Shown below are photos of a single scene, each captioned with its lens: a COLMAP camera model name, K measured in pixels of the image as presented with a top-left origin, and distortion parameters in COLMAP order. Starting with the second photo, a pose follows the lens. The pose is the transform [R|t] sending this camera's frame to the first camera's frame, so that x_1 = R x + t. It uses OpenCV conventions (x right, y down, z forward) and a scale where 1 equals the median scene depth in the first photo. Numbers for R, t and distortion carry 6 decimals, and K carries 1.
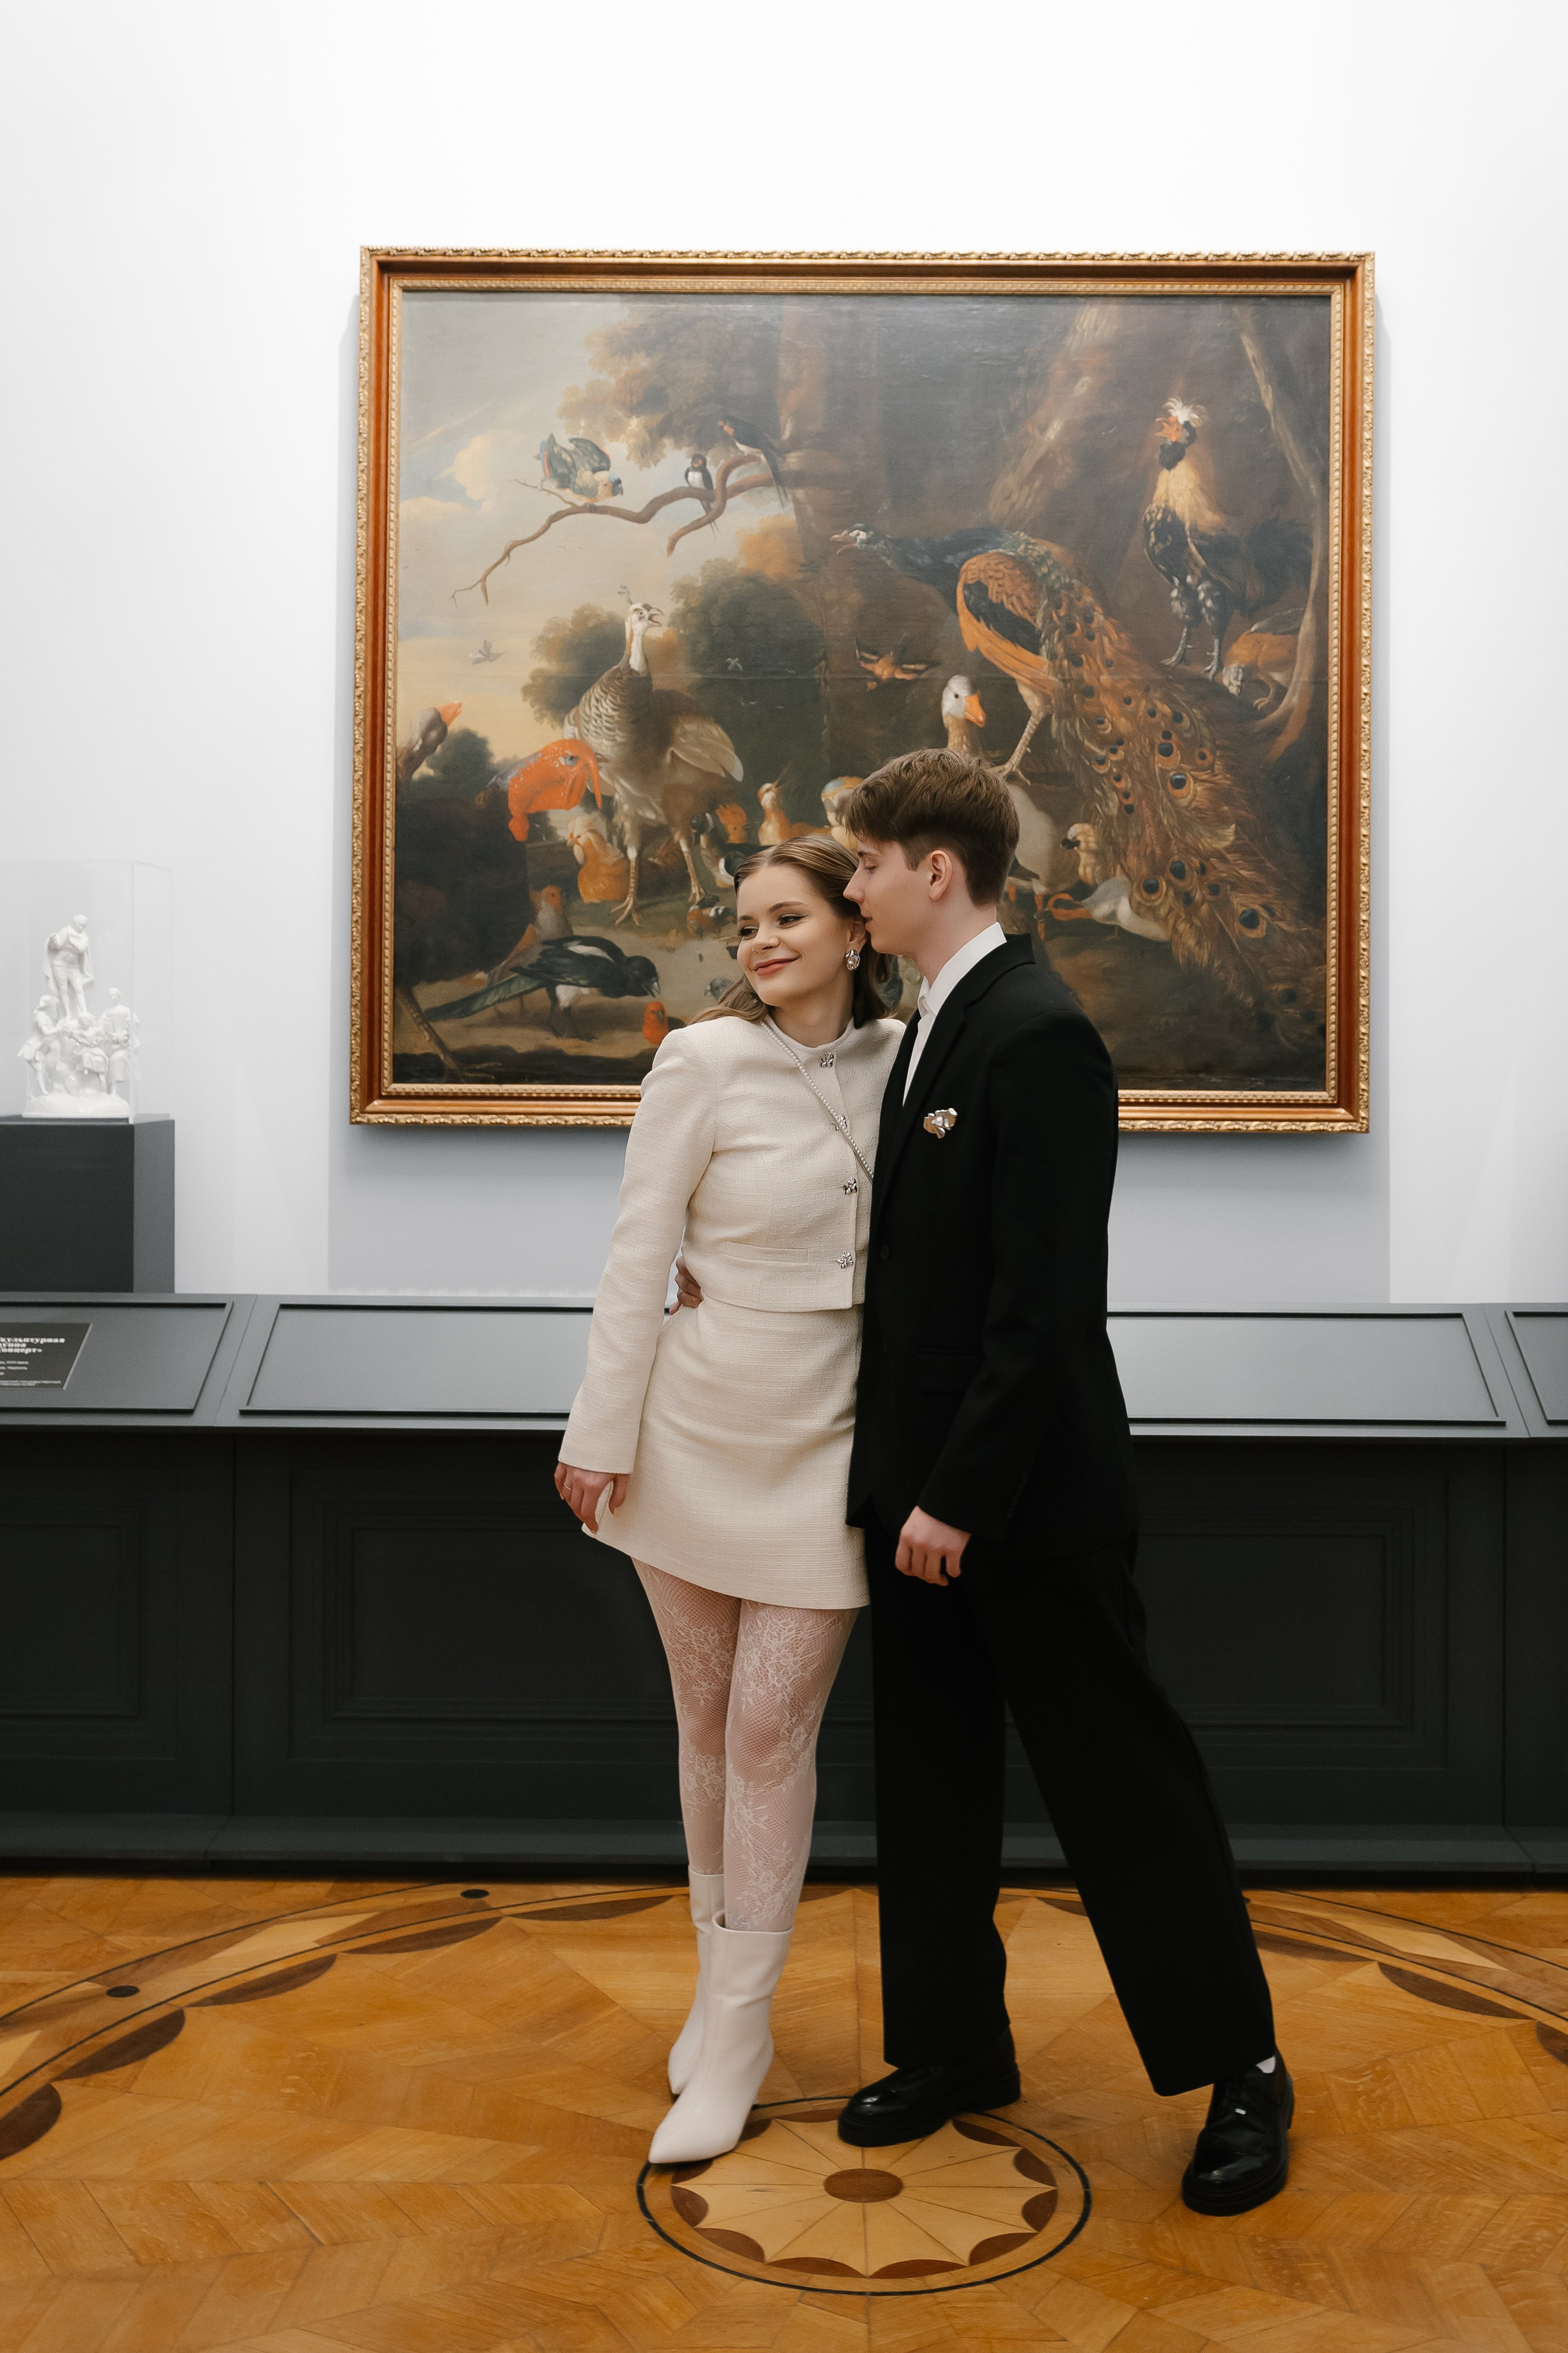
lens RADIAL K [[2487.8, 0, 782.5], [0, 2487.8, 1009.2], [0, 0, 1]] dist [-0.011811, 0.018772]
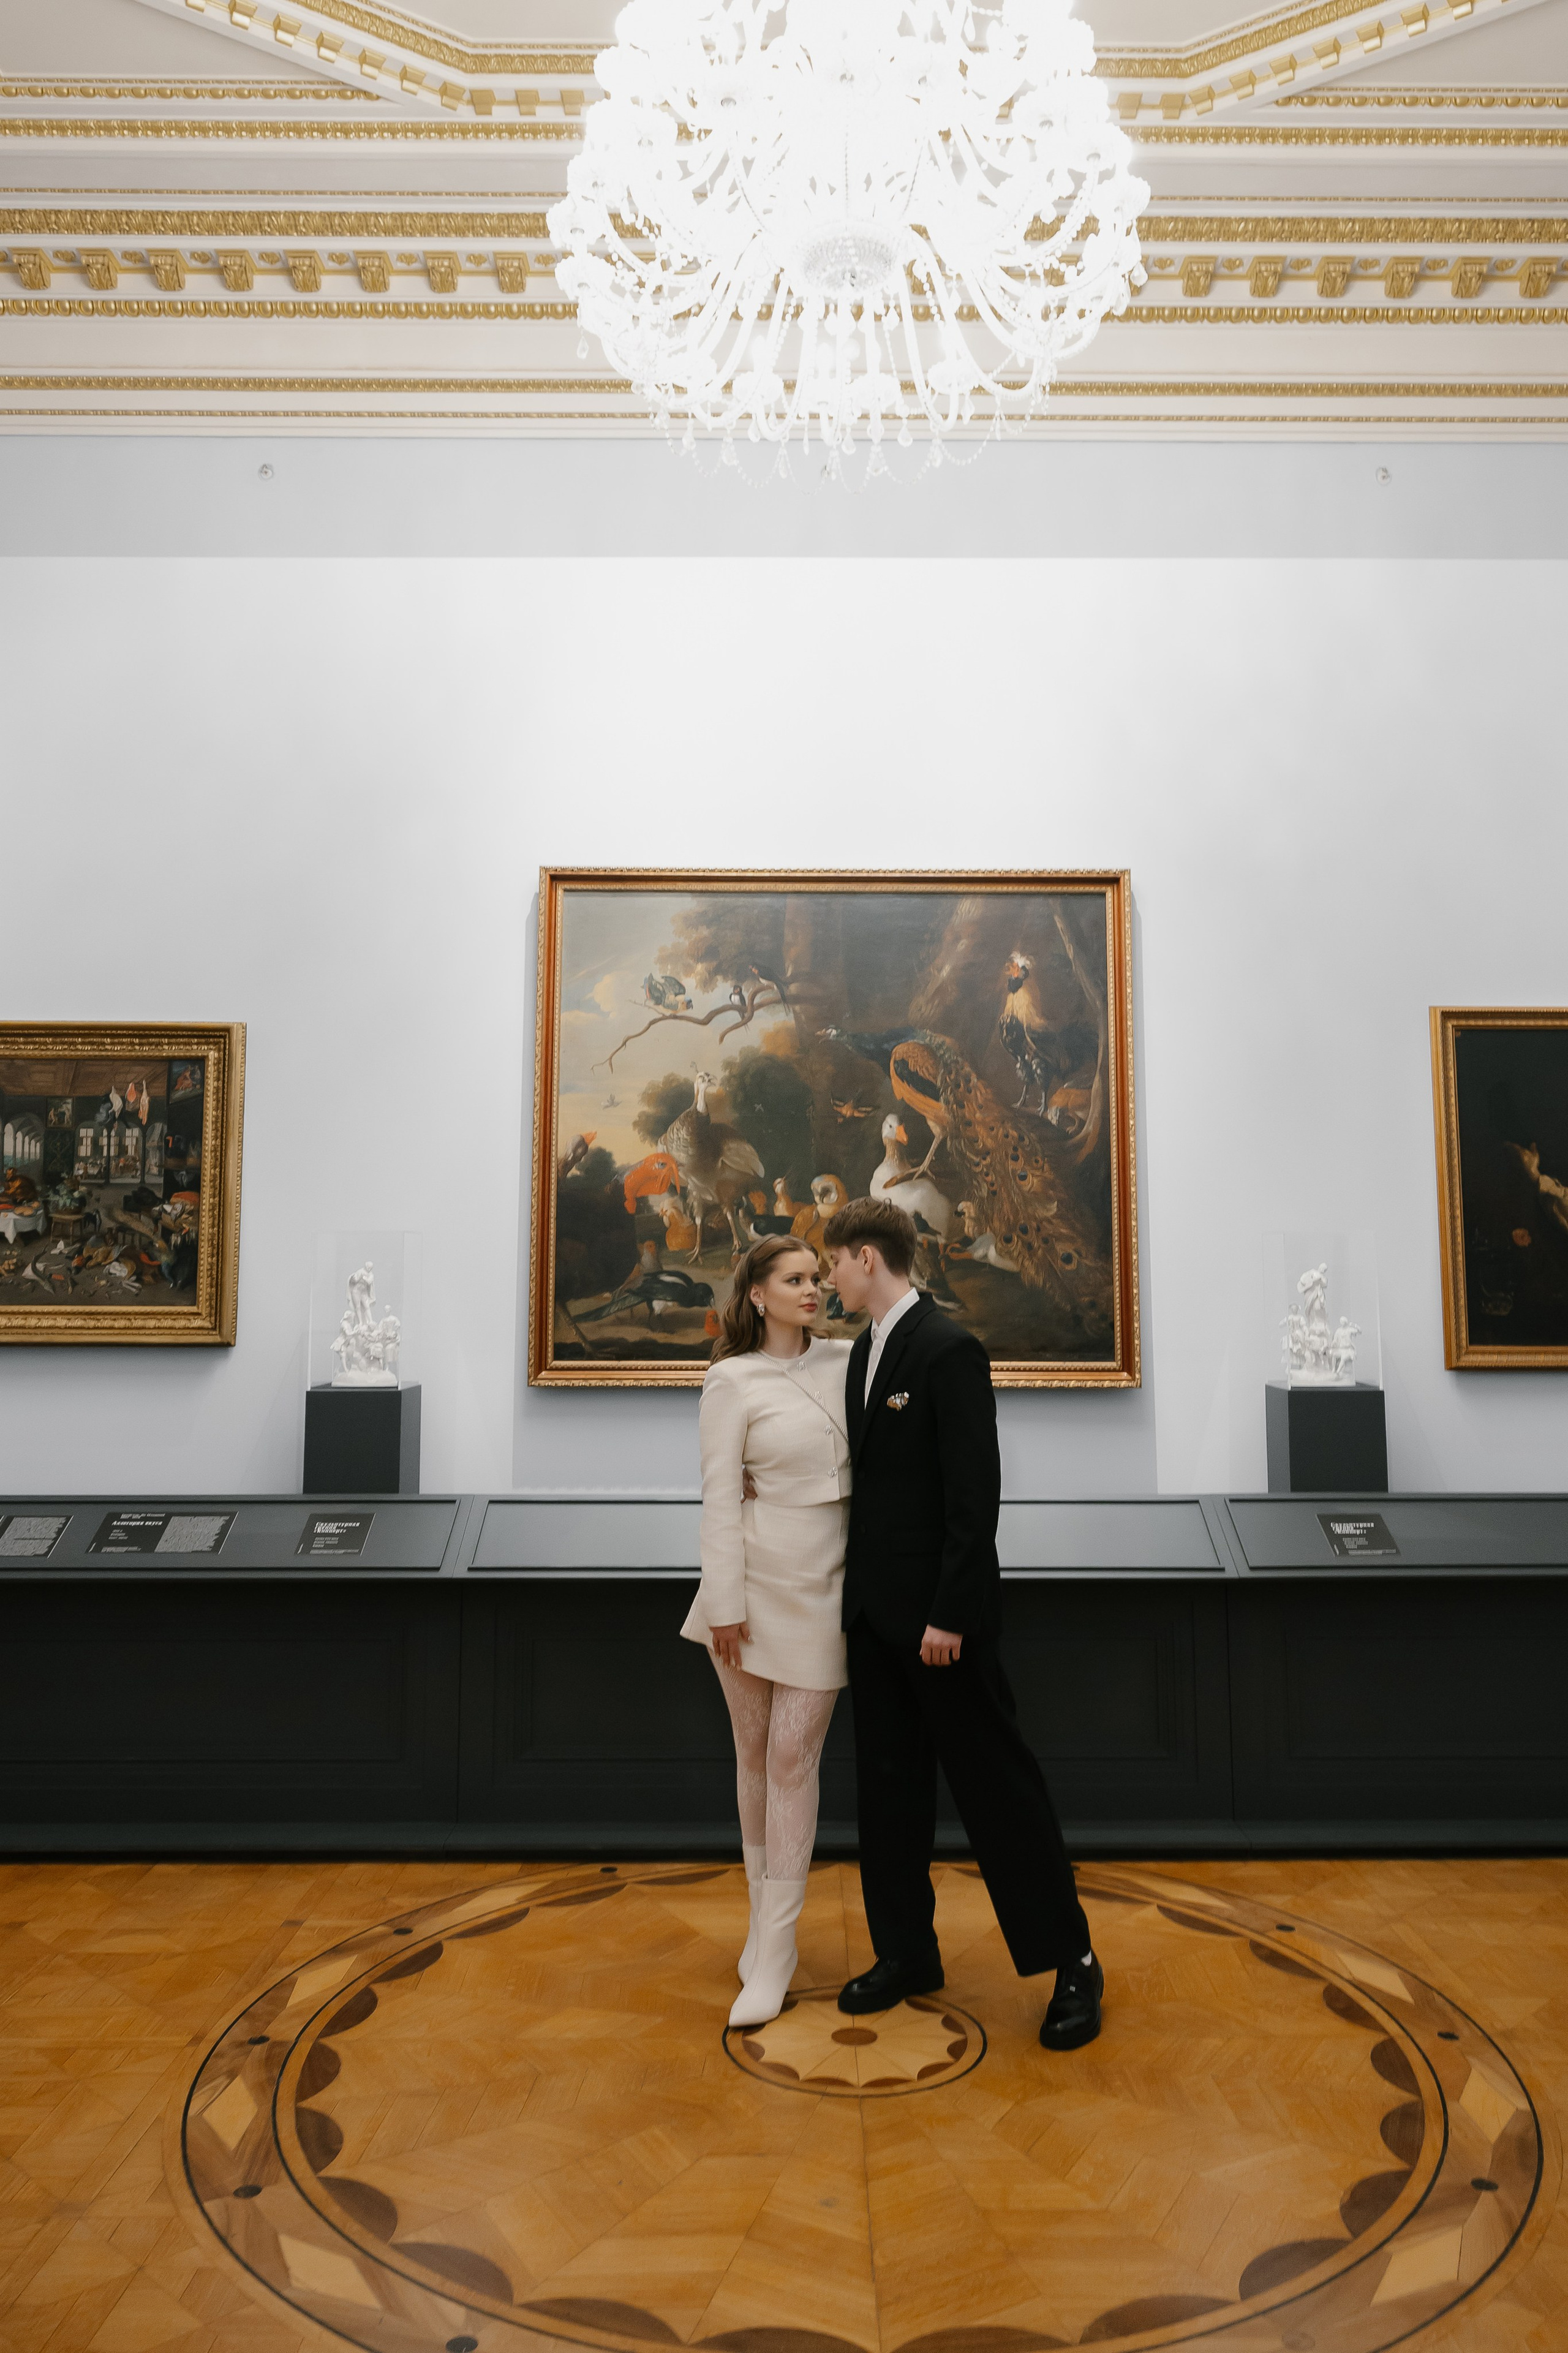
lens RADIAL K [[1689.1, 0, 790.8], [0, 1689.1, 1071.7], [0, 0, 1]] dist [0.007079, 0.004506]
pose [[0.999846, -0.004201, 0.017054, -0.017242], [0.006078, 0.993737, -0.111576, -0.035347], [-0.016478, 0.111662, 0.993610, -0.143252]]
